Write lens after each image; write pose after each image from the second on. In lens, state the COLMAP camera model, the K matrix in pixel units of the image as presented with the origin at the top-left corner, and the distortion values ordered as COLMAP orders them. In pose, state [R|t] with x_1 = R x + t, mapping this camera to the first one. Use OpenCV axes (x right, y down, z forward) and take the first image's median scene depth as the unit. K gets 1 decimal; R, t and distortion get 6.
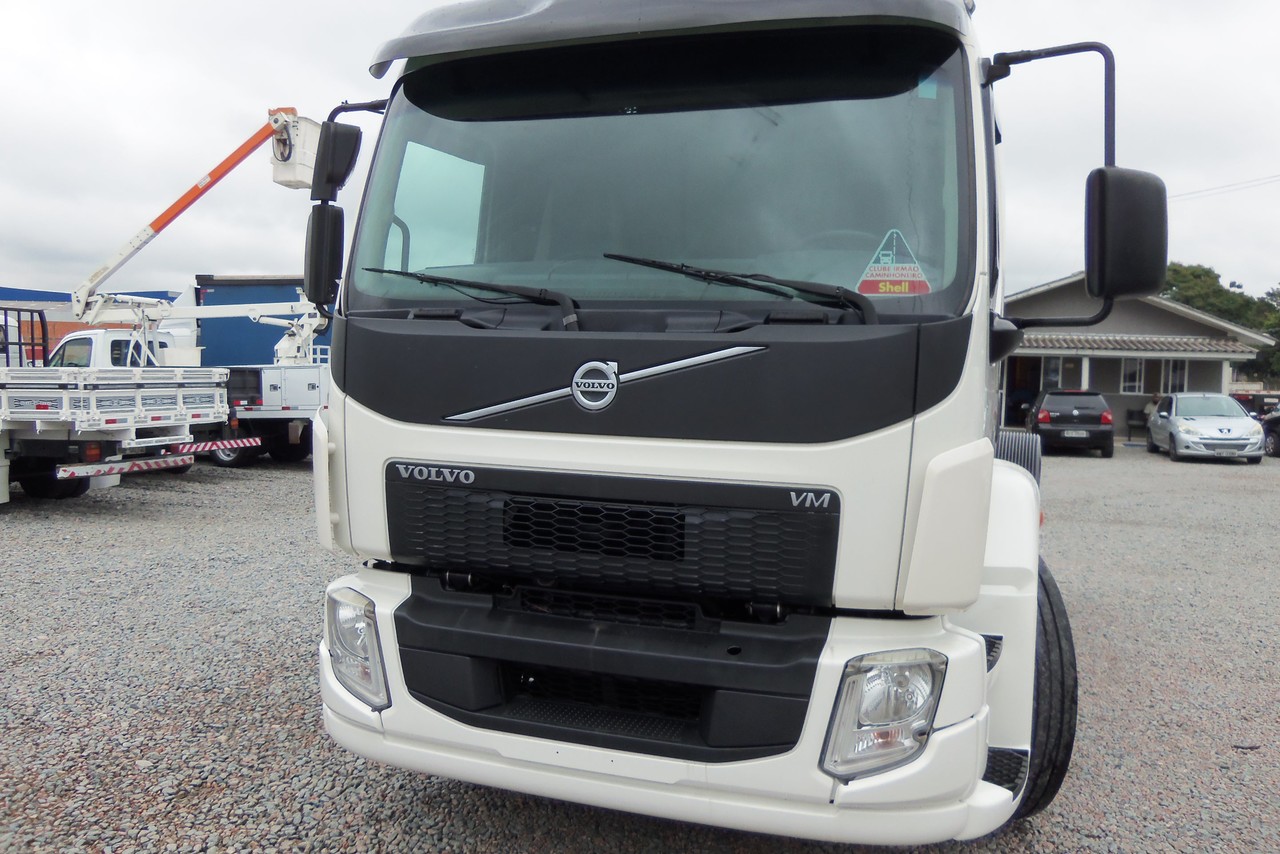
lens RADIAL K [[1034.5, 0, 642.9], [0, 1034.5, 425.5], [0, 0, 1]] dist [-0.073239, 0.001665]
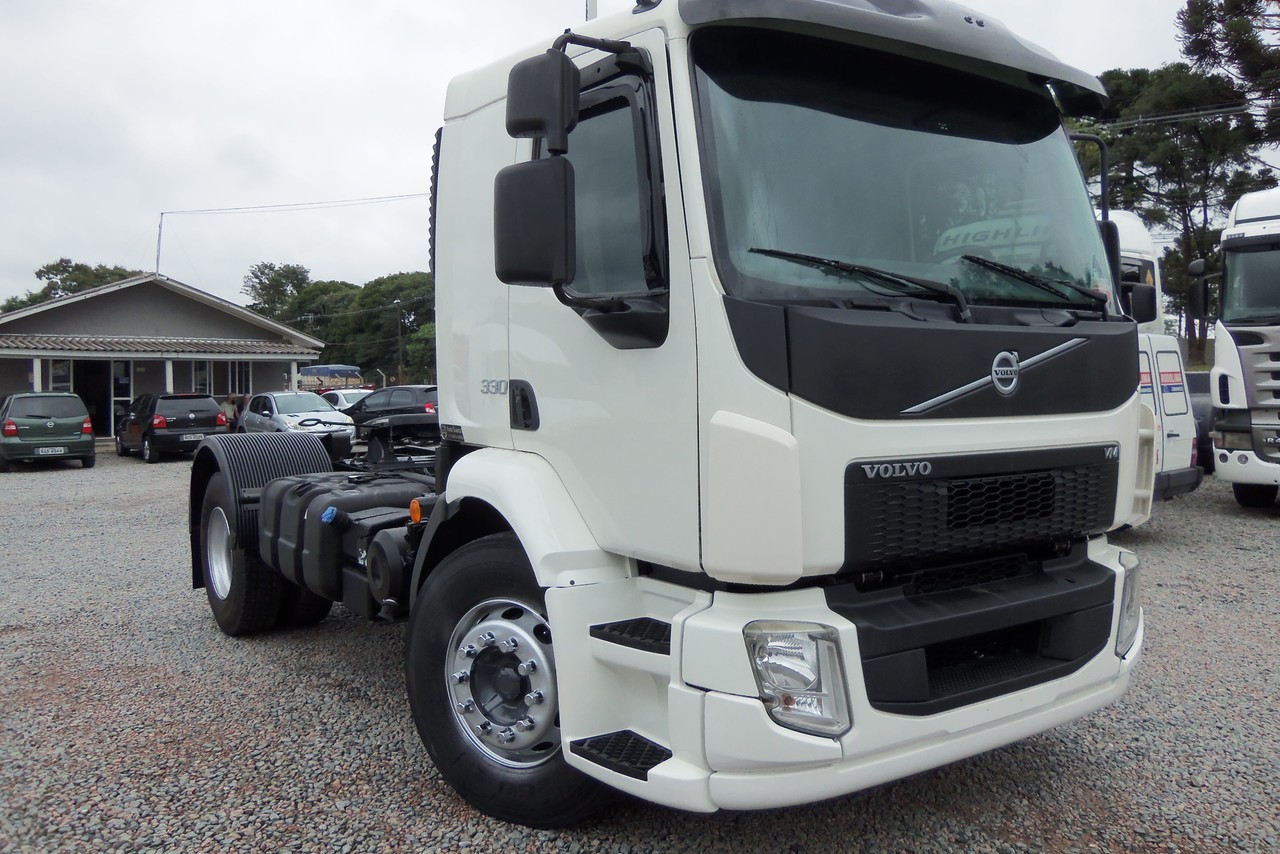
lens RADIAL K [[1034.5, 0, 643.1], [0, 1034.5, 425.4], [0, 0, 1]] dist [-0.073239, 0.001665]
pose [[0.619367, -0.066477, 0.782282, -1.103129], [0.069050, 0.997160, 0.030068, -0.040033], [-0.782060, 0.035393, 0.622198, 0.582522]]
